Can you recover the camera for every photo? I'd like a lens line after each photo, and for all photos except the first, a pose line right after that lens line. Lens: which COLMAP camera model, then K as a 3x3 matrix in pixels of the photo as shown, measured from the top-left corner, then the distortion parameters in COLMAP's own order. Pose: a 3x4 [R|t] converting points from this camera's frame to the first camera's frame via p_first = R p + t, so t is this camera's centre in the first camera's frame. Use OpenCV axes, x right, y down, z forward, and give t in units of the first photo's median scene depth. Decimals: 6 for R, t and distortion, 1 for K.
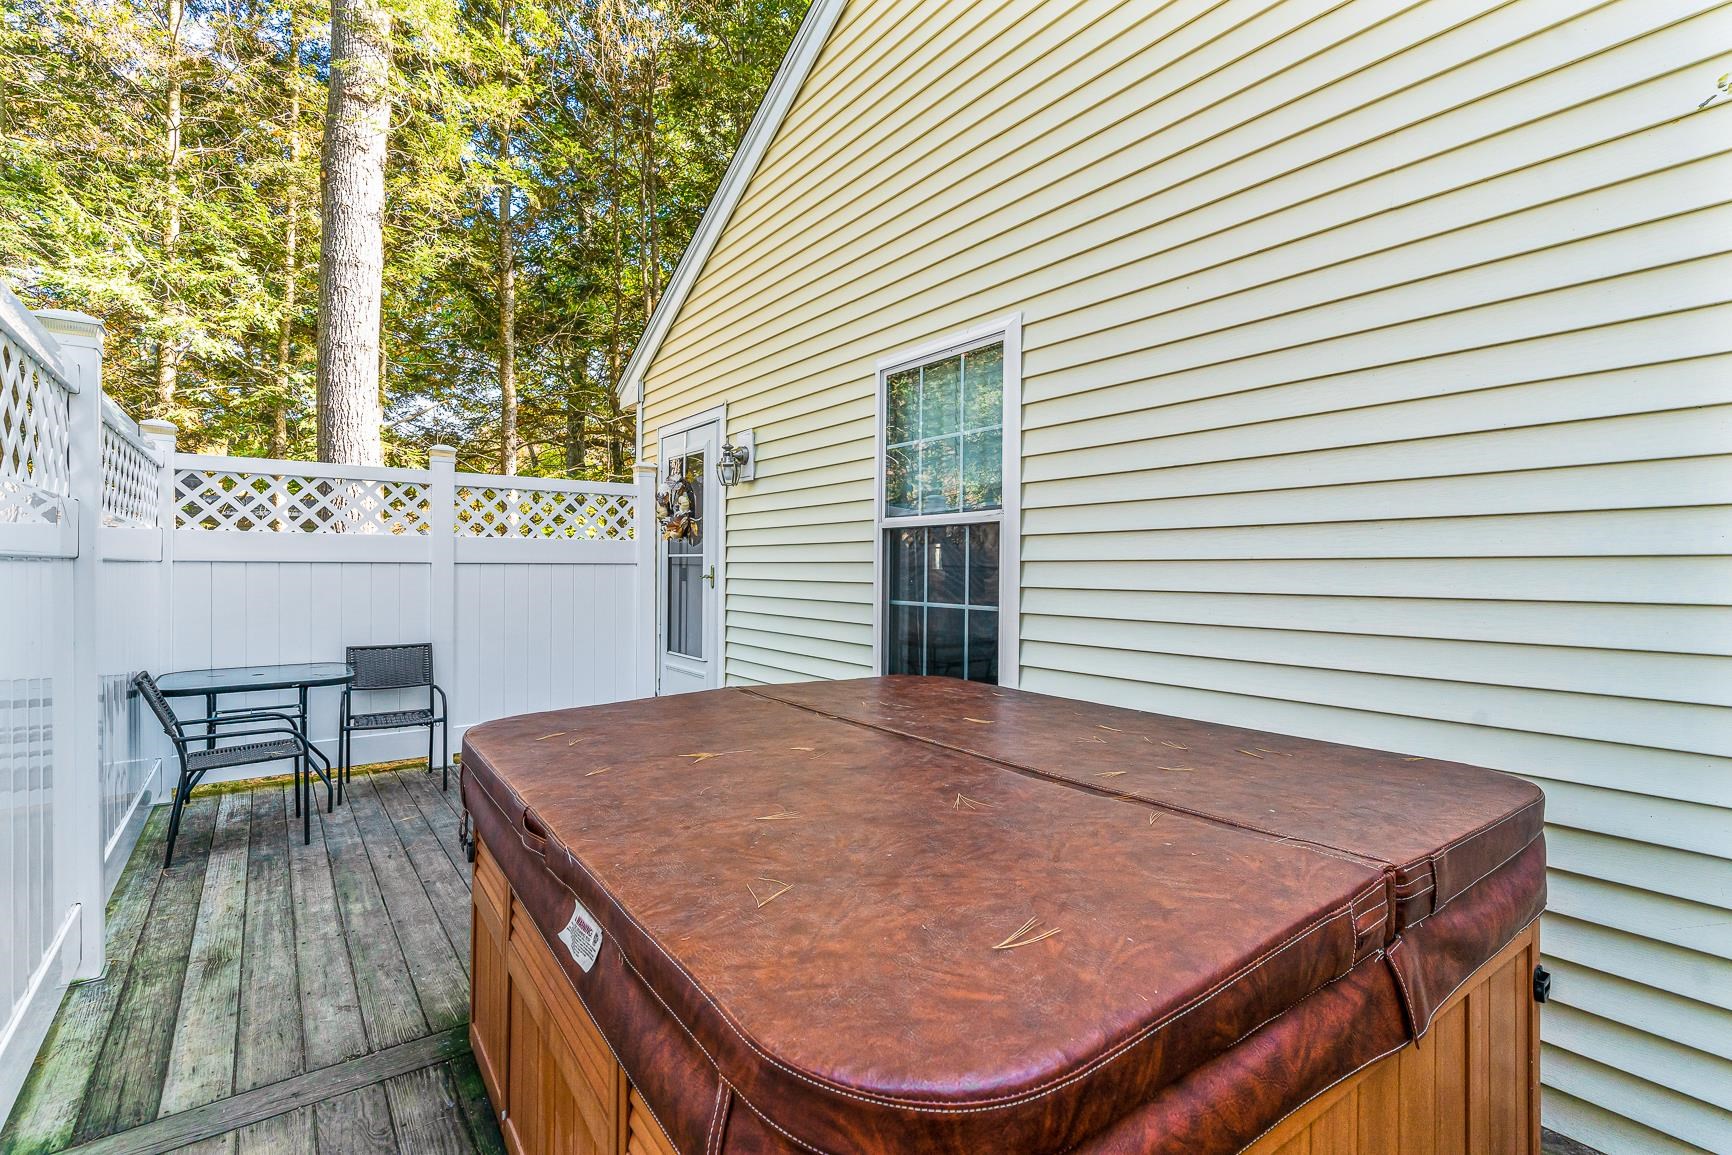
lens RADIAL K [[834.7, 0, 871.2], [0, 834.7, 575.2], [0, 0, 1]] dist [0.002321, -0.001700]
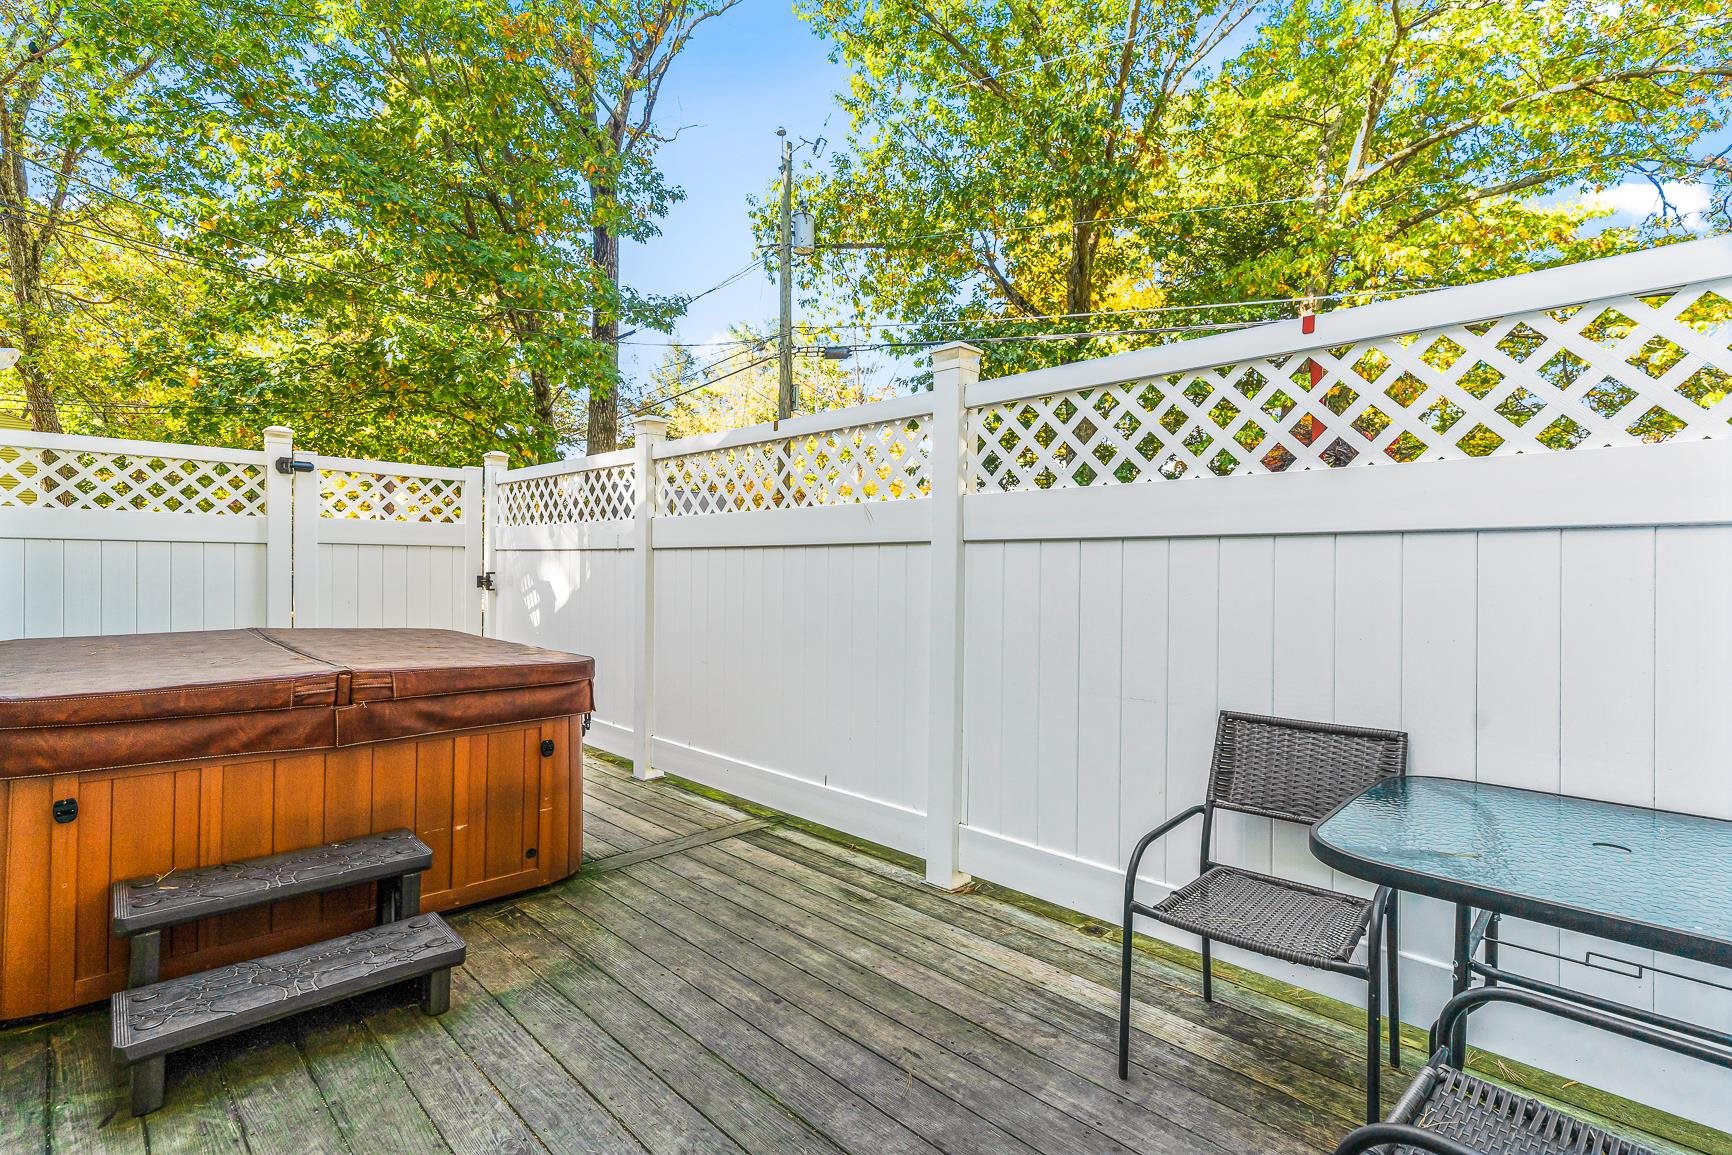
lens RADIAL K [[834.7, 0, 878.6], [0, 834.7, 560.1], [0, 0, 1]] dist [0.002321, -0.001700]
pose [[-0.987356, -0.007304, -0.158348, -0.568626], [-0.008223, 0.999953, 0.005149, -0.000175], [0.158302, 0.006386, -0.987370, 1.913473]]
